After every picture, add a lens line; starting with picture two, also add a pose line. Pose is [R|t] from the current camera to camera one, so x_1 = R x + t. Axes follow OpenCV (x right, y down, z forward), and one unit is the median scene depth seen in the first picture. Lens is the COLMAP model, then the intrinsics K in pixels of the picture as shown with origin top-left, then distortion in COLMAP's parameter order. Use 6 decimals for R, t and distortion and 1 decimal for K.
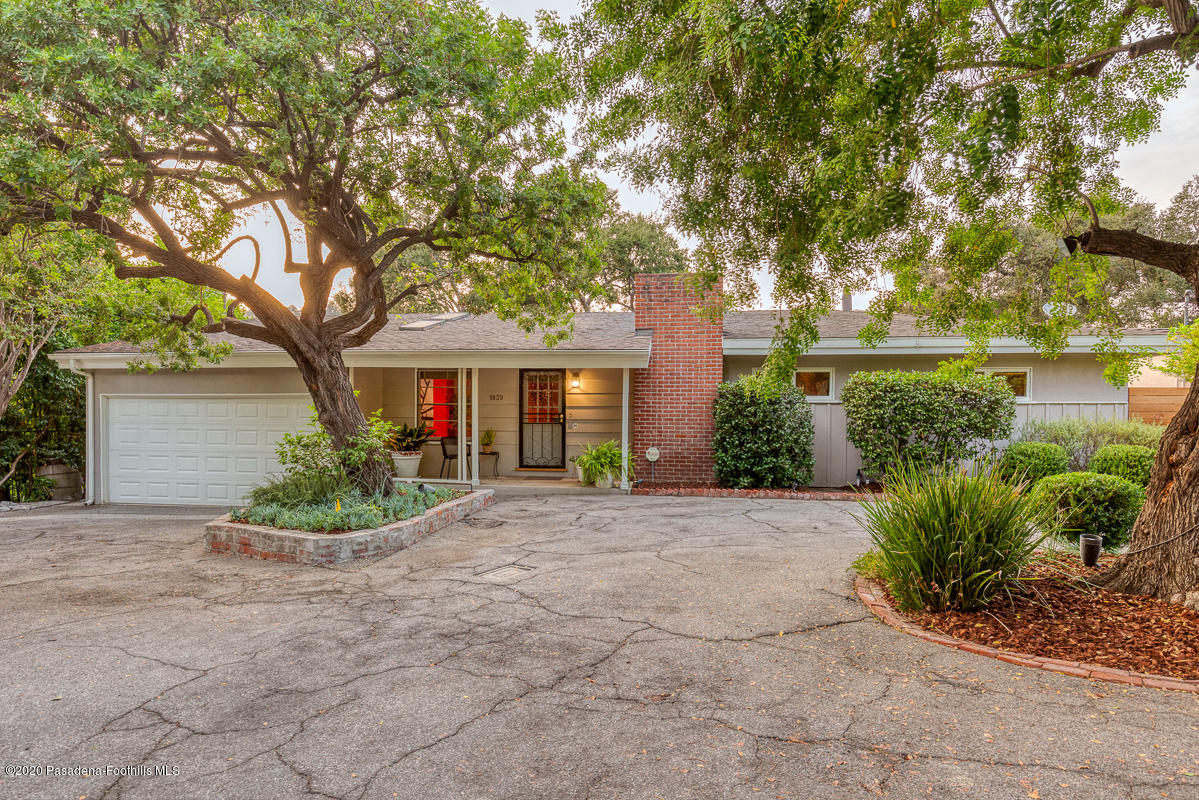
lens RADIAL K [[646.2, 0, 603.7], [0, 646.2, 409.8], [0, 0, 1]] dist [0.006077, 0.000038]
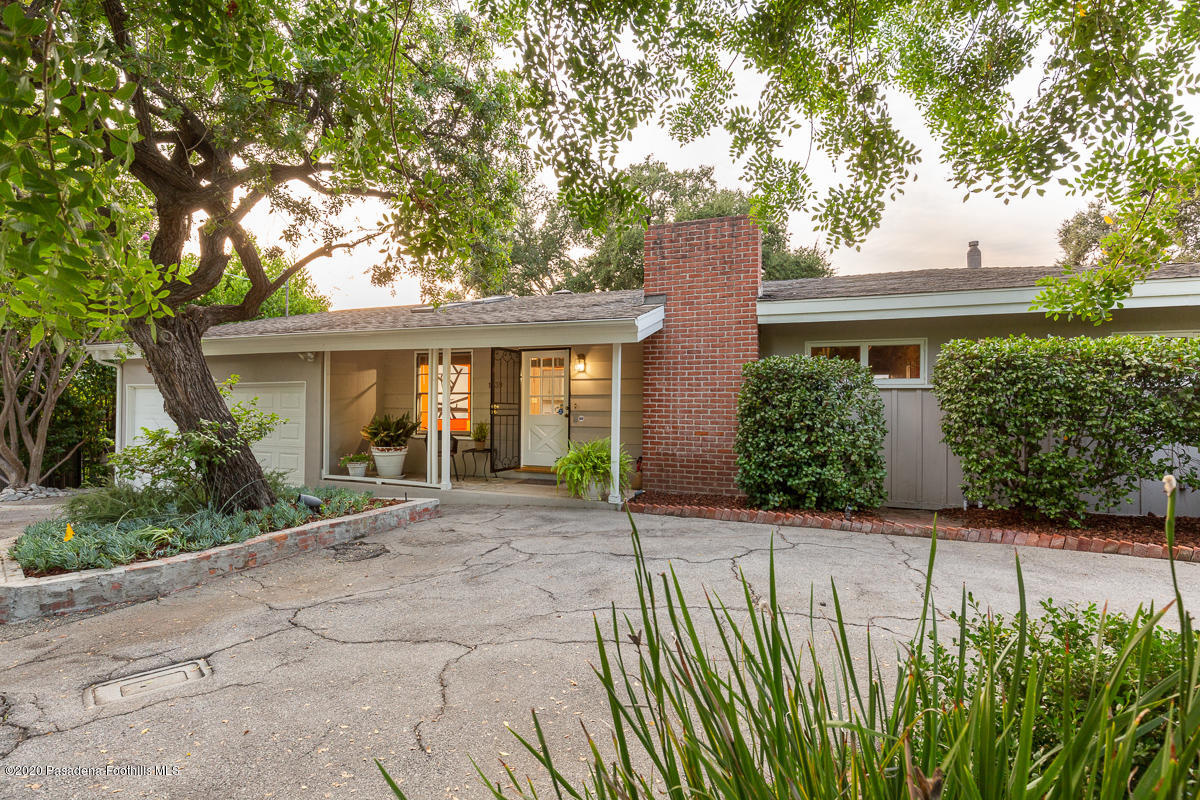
lens RADIAL K [[605.4, 0, 594.5], [0, 605.4, 390.4], [0, 0, 1]] dist [0.003667, 0.000061]
pose [[0.968956, -0.004926, -0.247185, 0.191458], [0.000147, 0.999813, -0.019346, 0.004465], [0.247234, 0.018709, 0.968775, 0.312748]]
